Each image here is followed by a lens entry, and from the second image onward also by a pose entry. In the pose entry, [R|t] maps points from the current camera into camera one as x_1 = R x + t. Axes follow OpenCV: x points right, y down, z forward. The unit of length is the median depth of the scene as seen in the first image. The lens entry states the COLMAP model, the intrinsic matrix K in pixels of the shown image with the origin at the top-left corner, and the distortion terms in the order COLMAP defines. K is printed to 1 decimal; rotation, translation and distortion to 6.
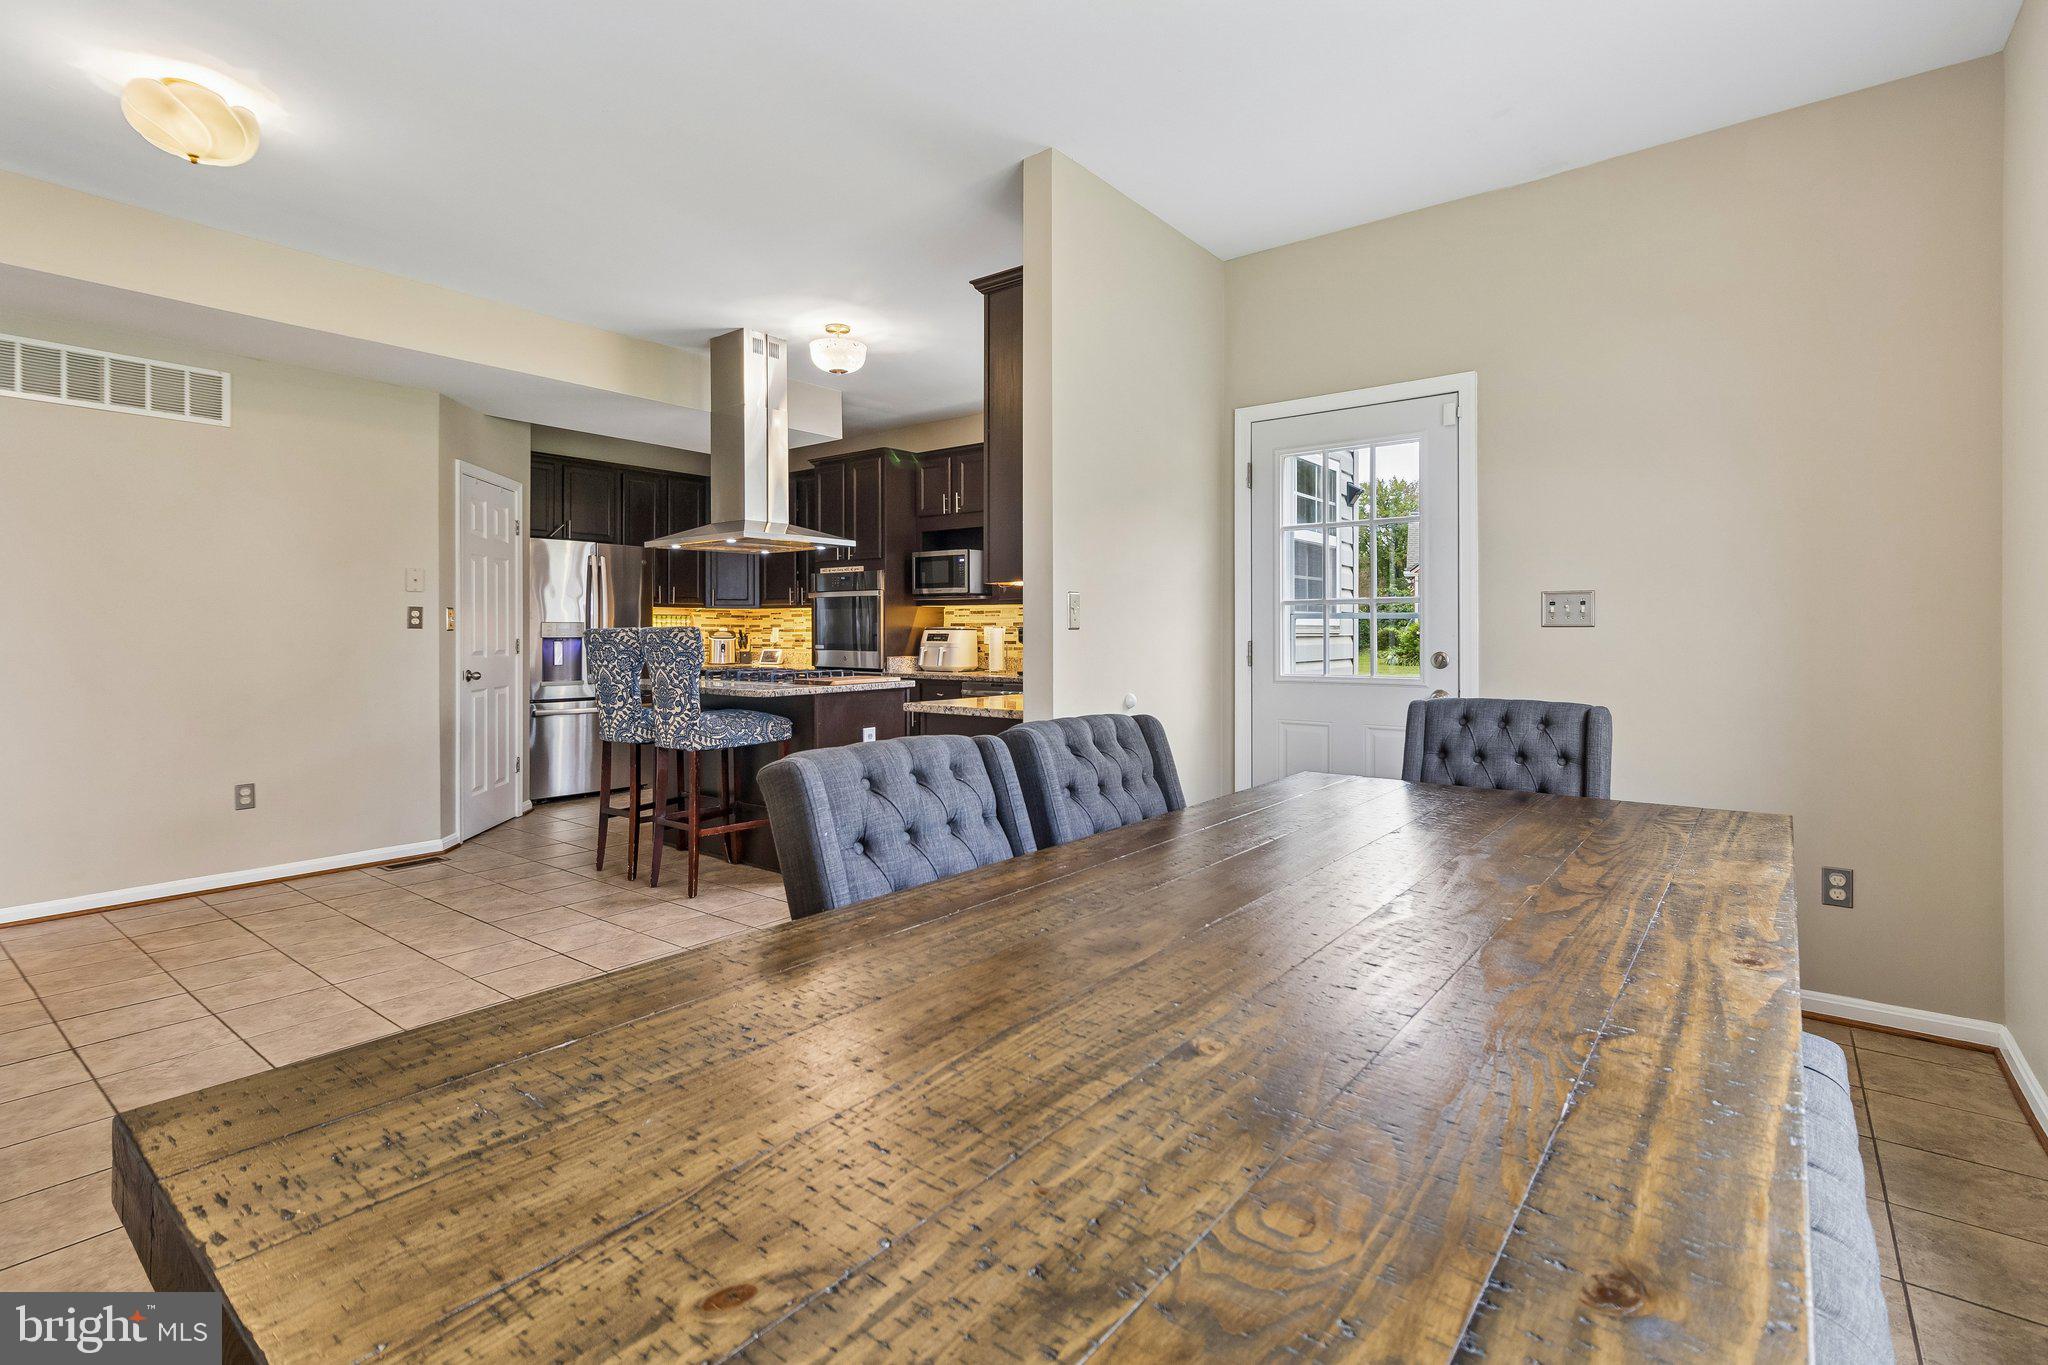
lens RADIAL K [[941.4, 0, 1034.0], [0, 941.4, 638.0], [0, 0, 1]] dist [0.004587, 0.000550]
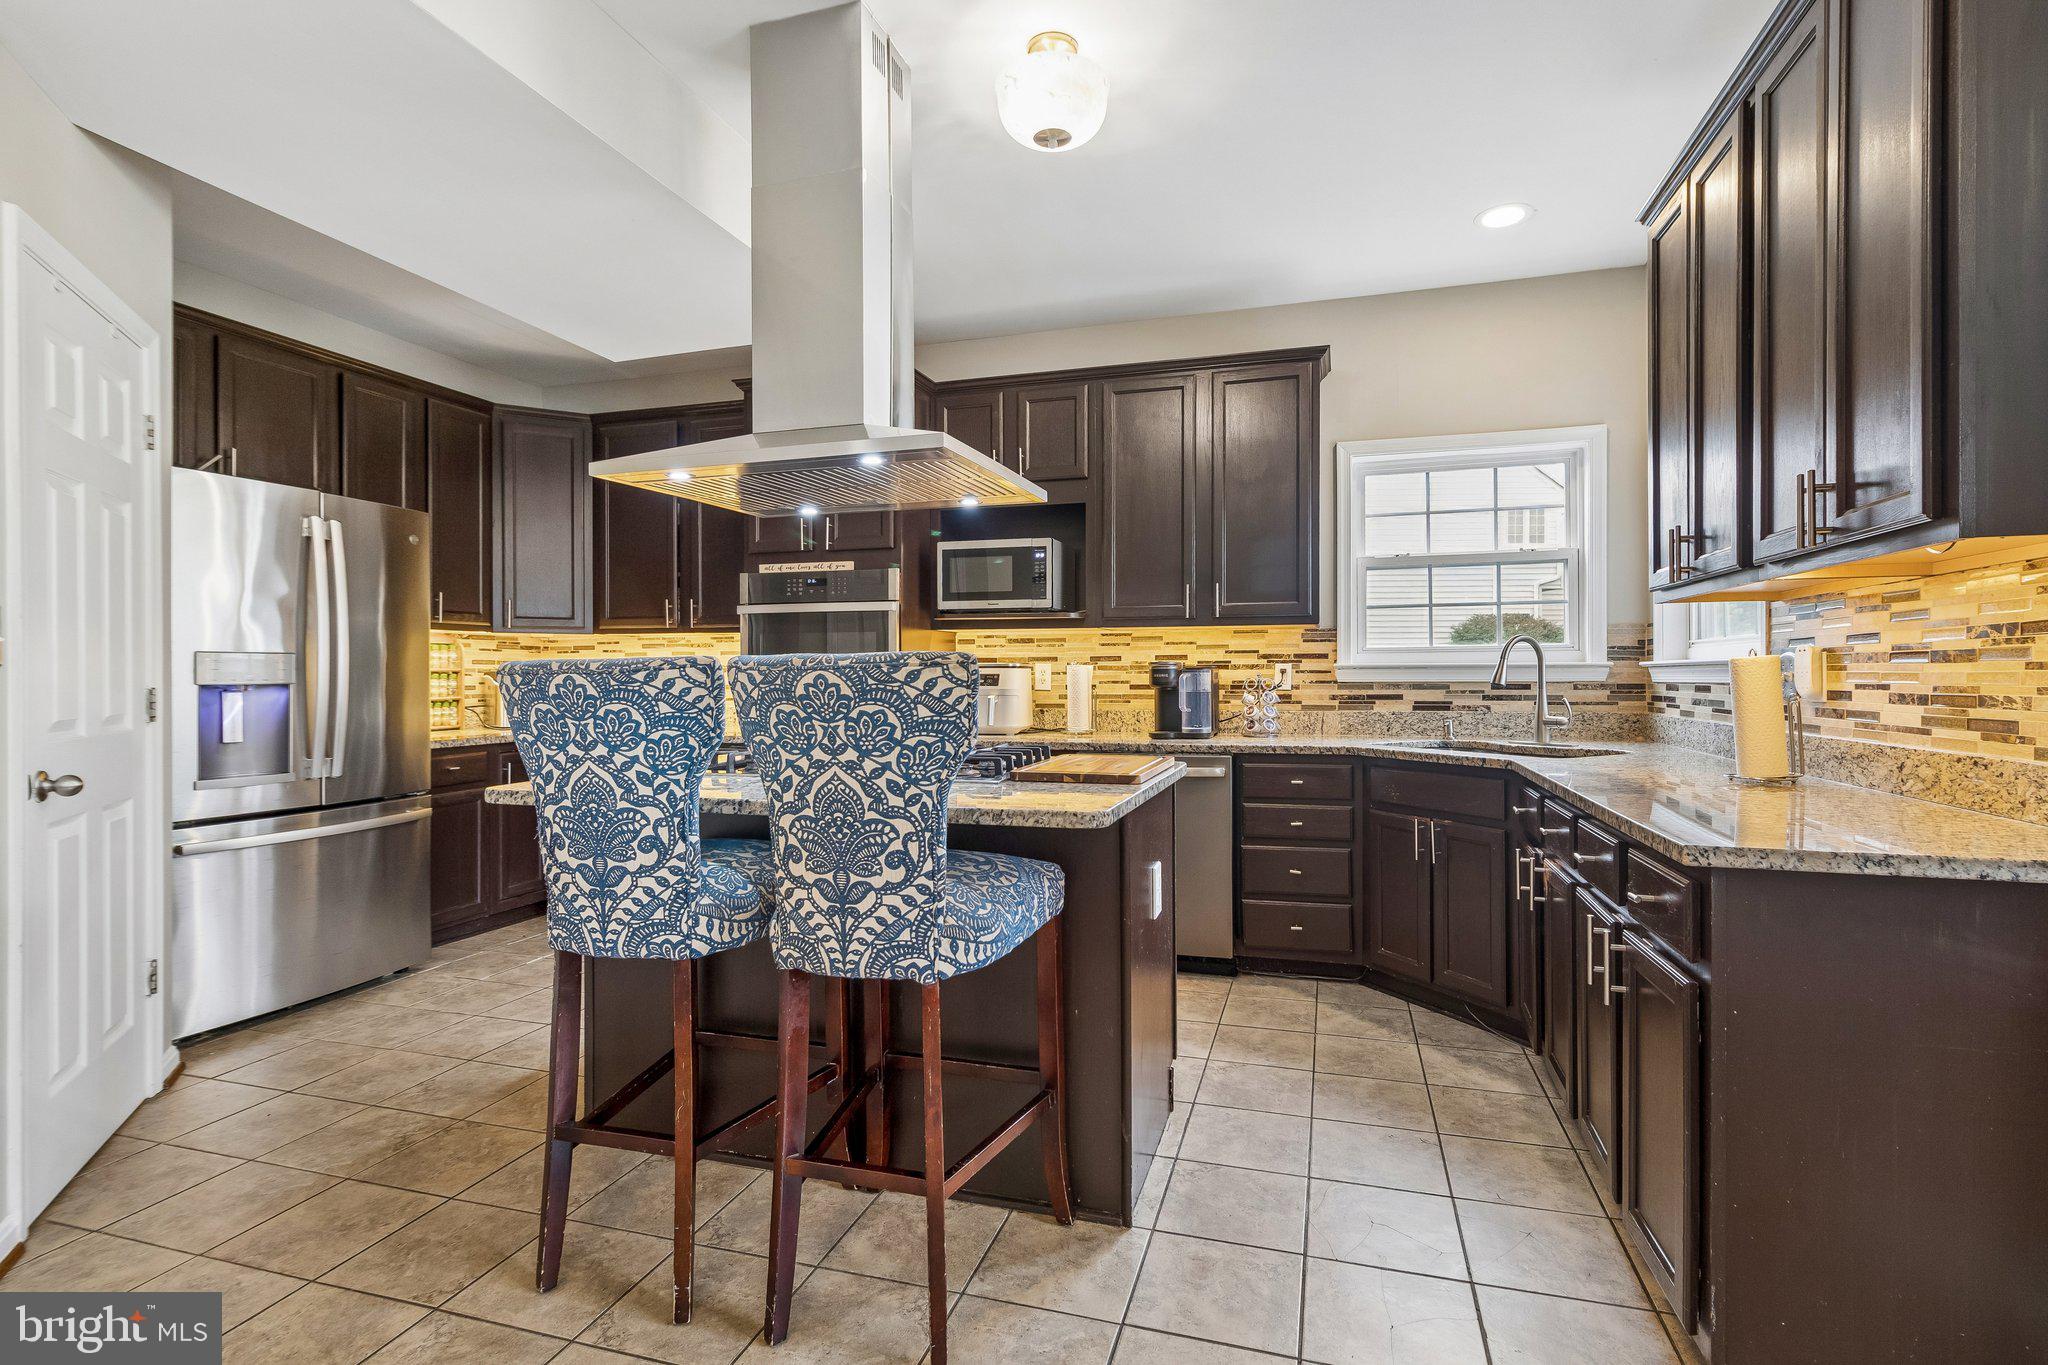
lens RADIAL K [[951.6, 0, 1024.0], [0, 951.6, 682.5], [0, 0, 1]] dist [0.013326, 0.000191]
pose [[0.937217, -0.005910, 0.348697, -0.302908], [0.004882, 0.999981, 0.003827, -0.001230], [-0.348713, -0.001885, 0.937228, 0.412824]]
